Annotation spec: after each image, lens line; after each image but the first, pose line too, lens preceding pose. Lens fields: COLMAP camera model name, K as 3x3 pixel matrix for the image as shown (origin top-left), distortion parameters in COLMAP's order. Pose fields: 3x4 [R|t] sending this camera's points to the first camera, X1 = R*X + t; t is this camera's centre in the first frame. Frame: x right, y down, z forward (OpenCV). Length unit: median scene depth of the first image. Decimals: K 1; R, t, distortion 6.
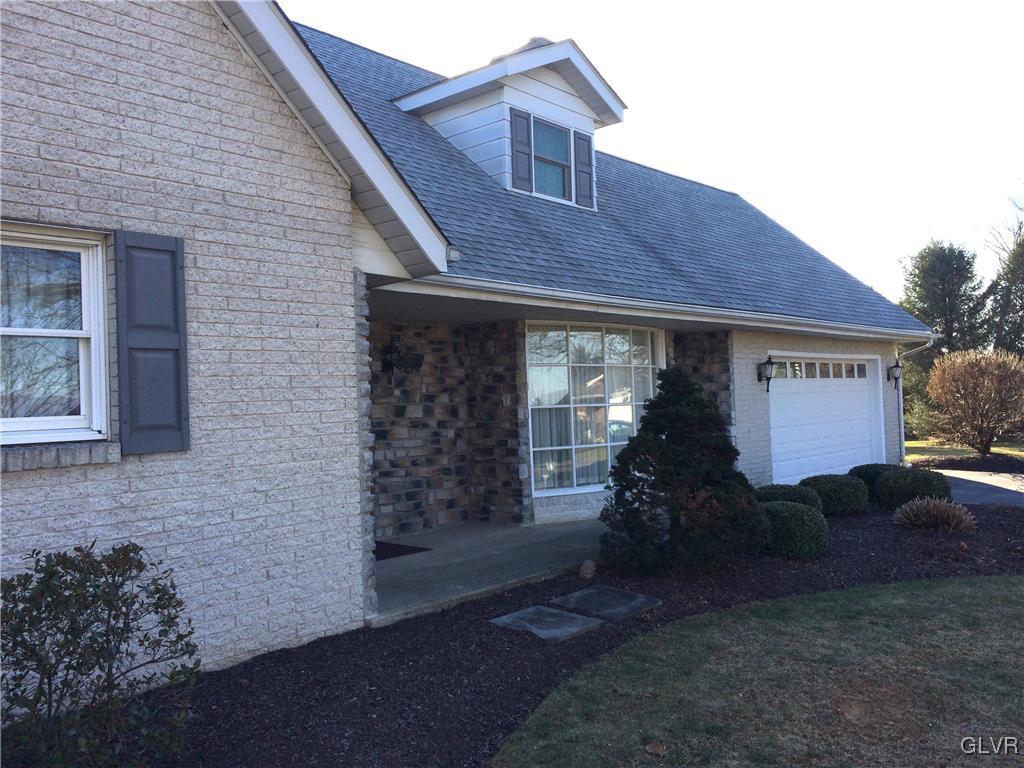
lens RADIAL K [[870.4, 0, 512.7], [0, 870.4, 381.7], [0, 0, 1]] dist [0.012386, 0.001104]
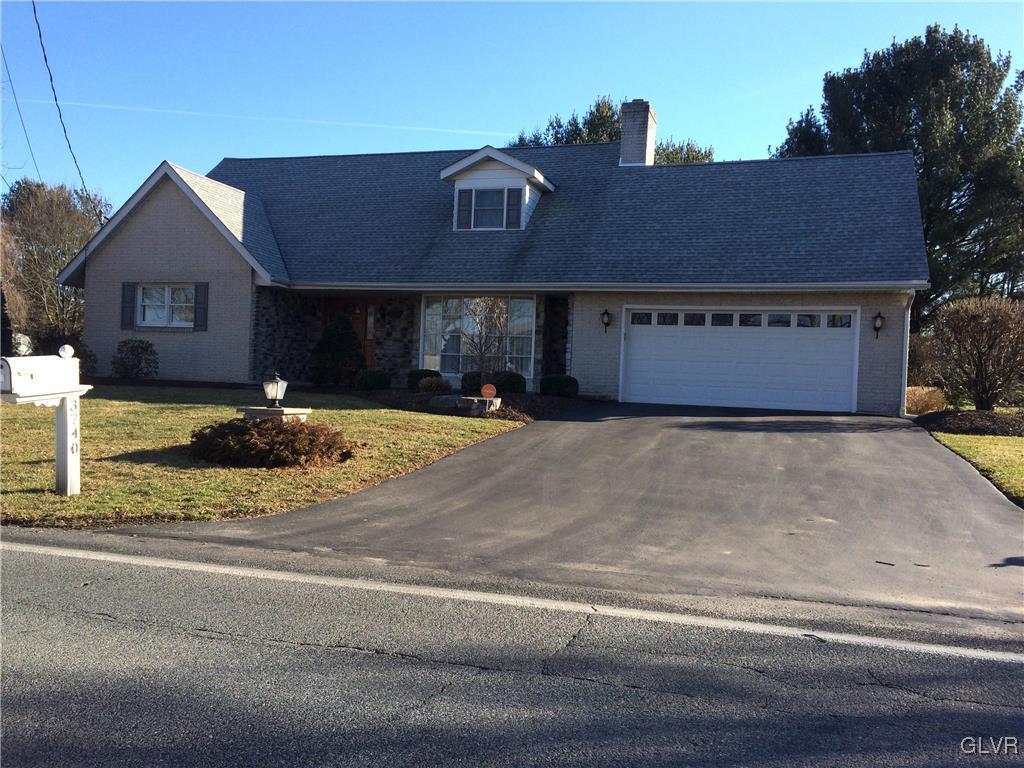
lens RADIAL K [[870.4, 0, 513.5], [0, 870.4, 386.2], [0, 0, 1]] dist [0.012386, 0.001104]
pose [[0.400980, 0.058545, -0.914214, 2.221468], [-0.031413, 0.998248, 0.050148, 0.045561], [0.915548, 0.008610, 0.402116, 0.339977]]
